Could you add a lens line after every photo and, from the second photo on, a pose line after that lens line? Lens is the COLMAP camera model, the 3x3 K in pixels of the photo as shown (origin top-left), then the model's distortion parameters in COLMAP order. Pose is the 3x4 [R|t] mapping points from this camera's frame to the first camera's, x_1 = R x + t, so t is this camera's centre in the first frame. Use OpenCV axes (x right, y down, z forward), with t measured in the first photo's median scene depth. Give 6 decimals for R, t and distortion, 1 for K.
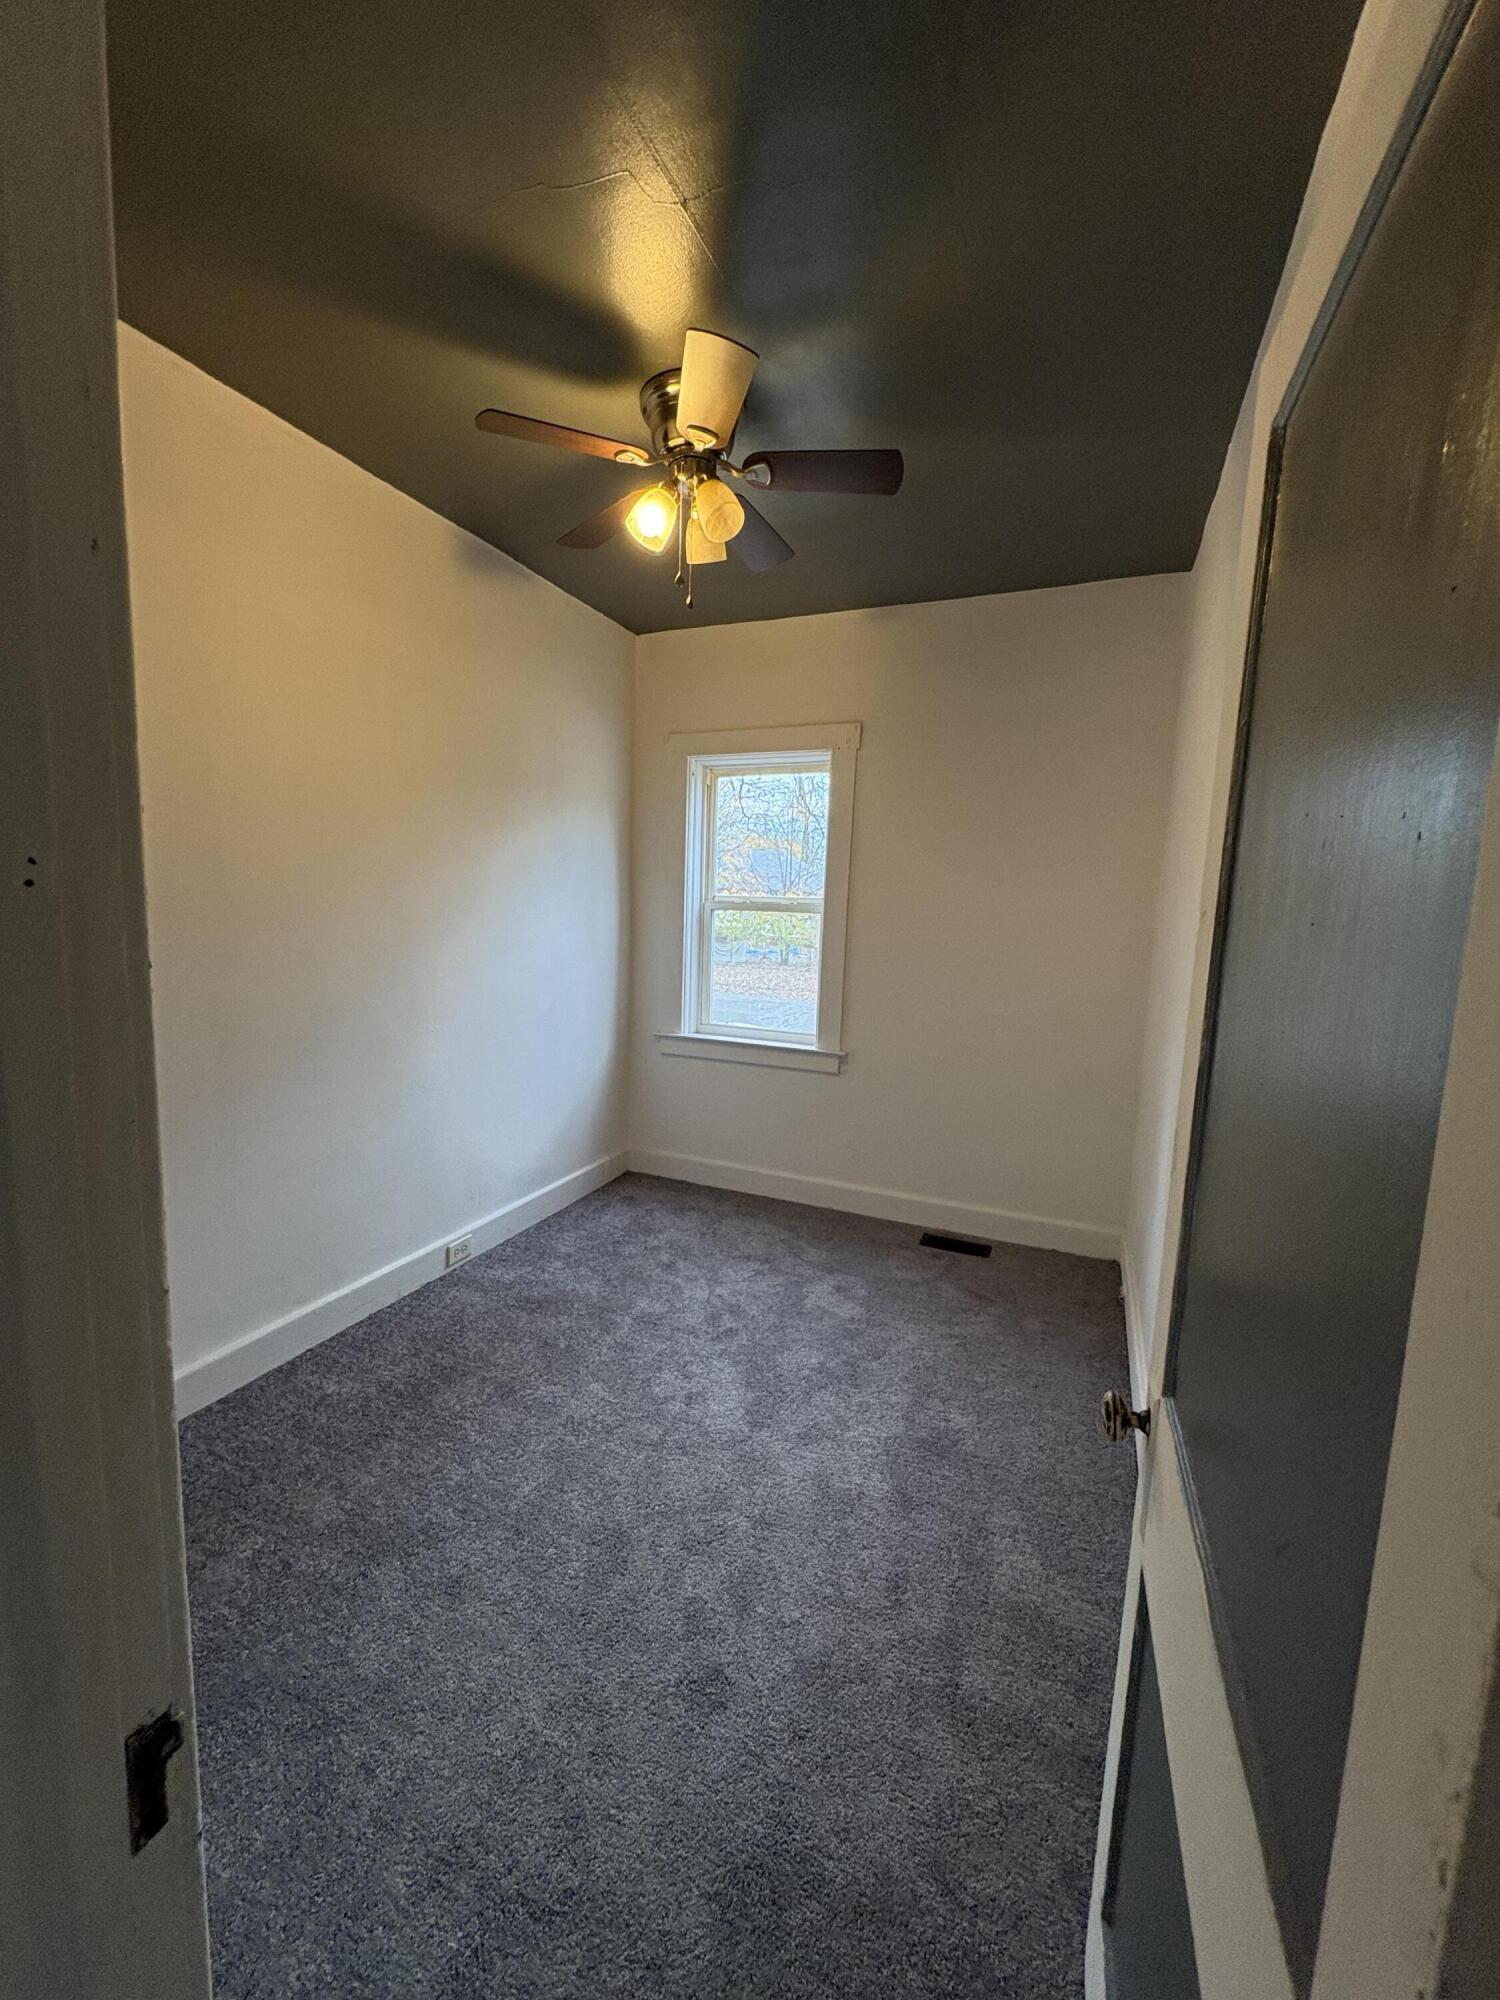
lens RADIAL K [[791.5, 0, 750.7], [0, 791.5, 1002.7], [0, 0, 1]] dist [-0.001727, -0.000172]
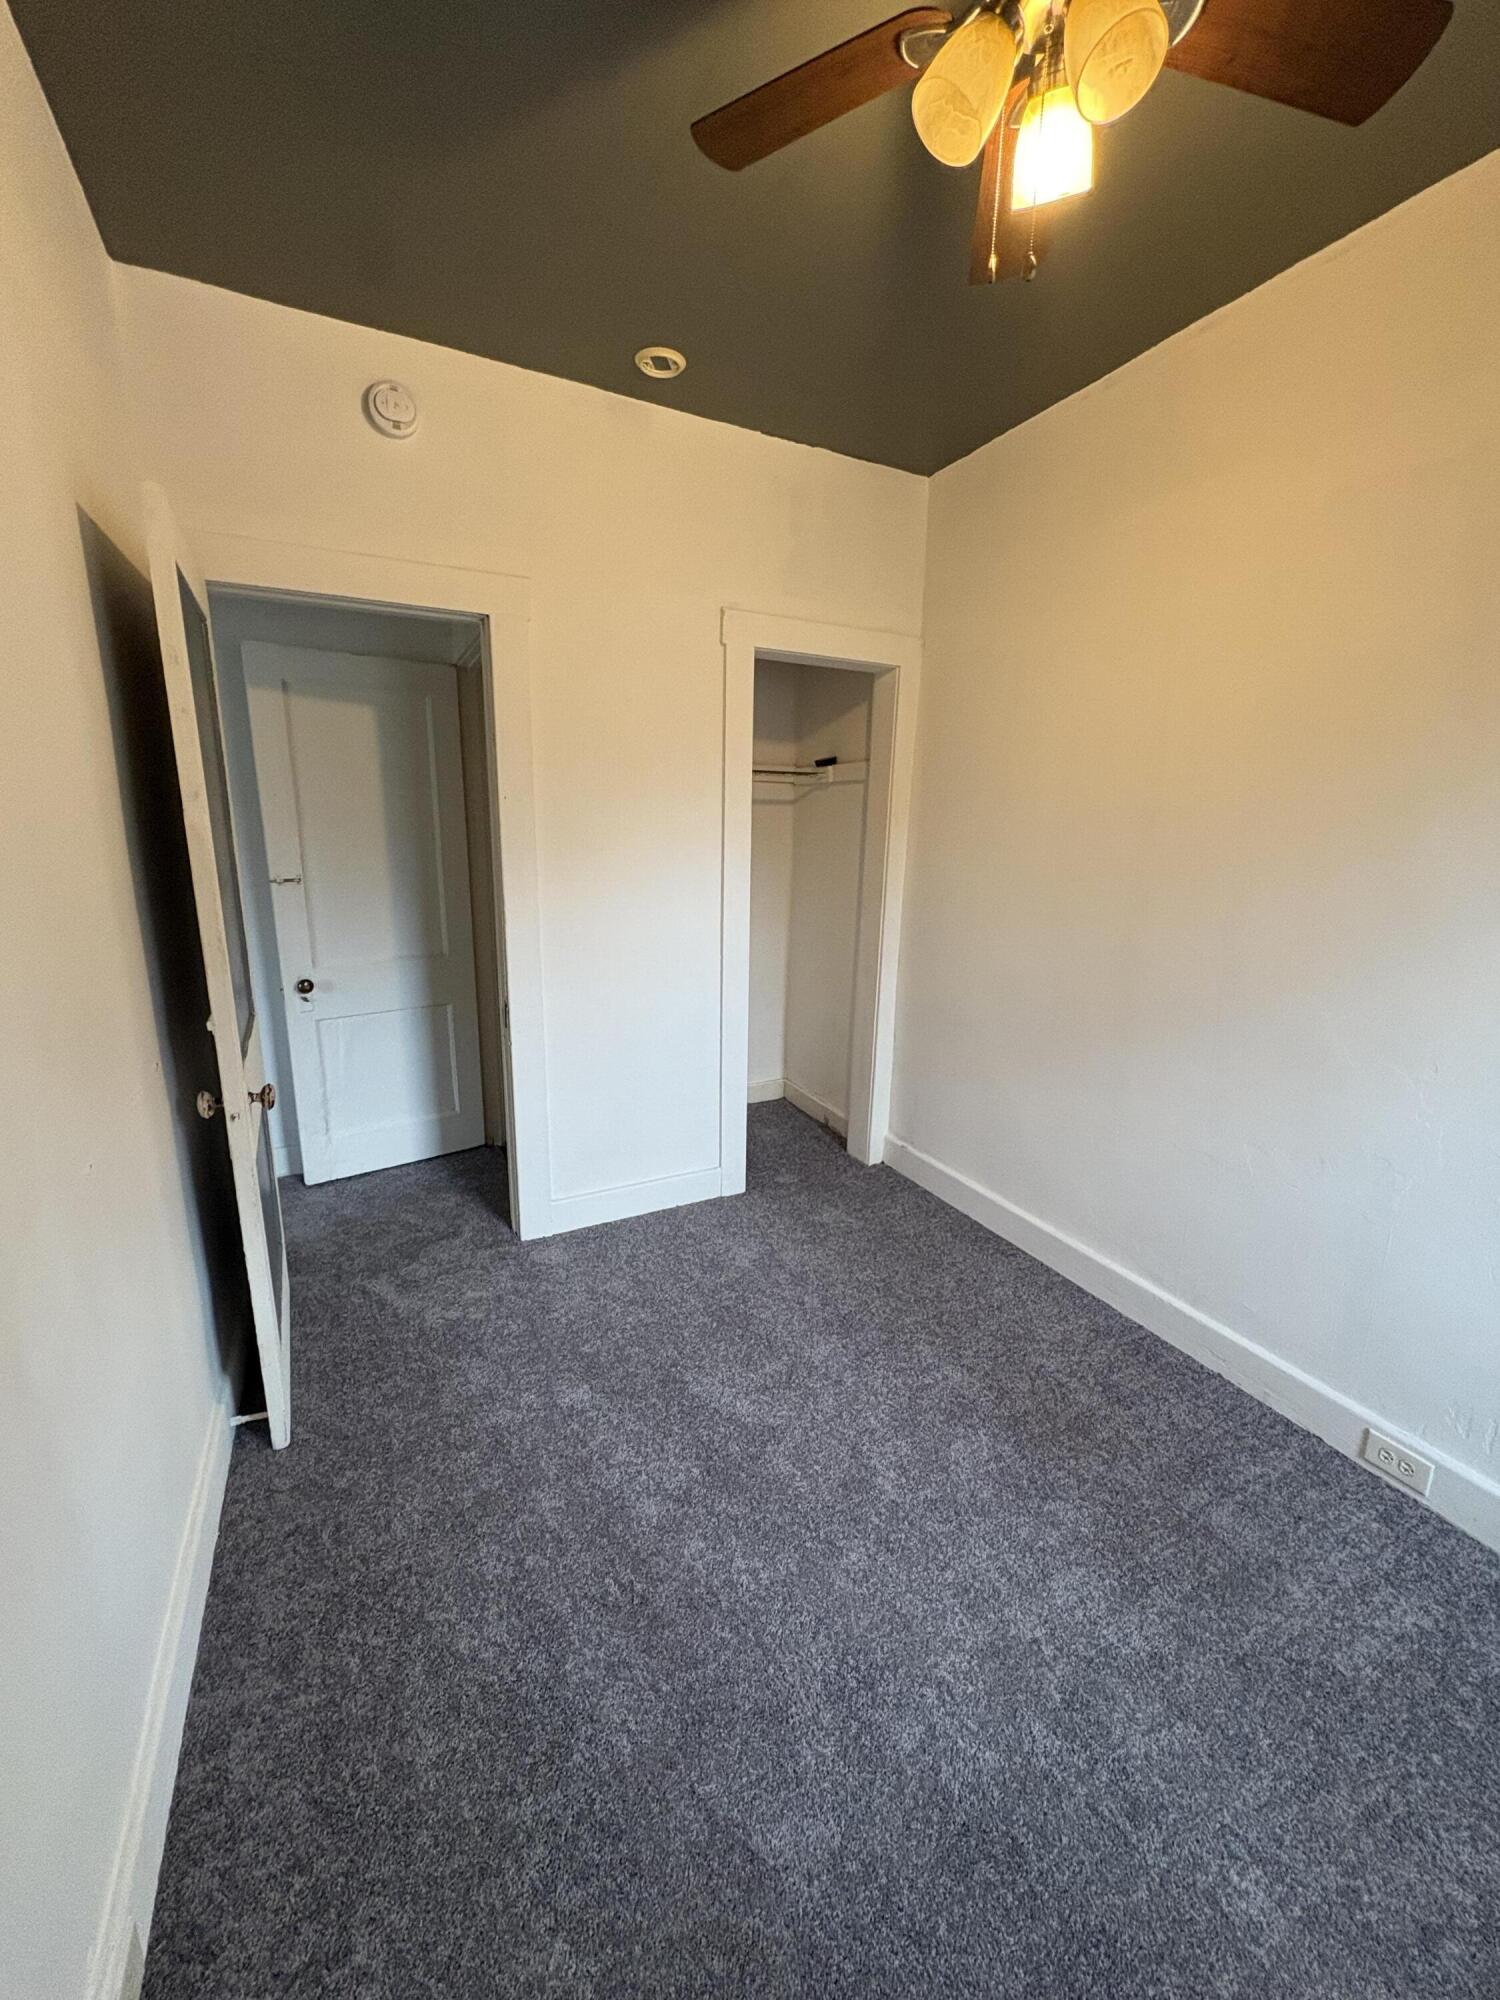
lens RADIAL K [[791.5, 0, 750.7], [0, 791.5, 1002.7], [0, 0, 1]] dist [-0.001727, -0.000172]
pose [[-0.641261, 0.124600, -0.757139, 0.359298], [-0.134614, 0.953157, 0.270870, -0.113290], [0.755423, 0.275619, -0.594450, 0.919163]]
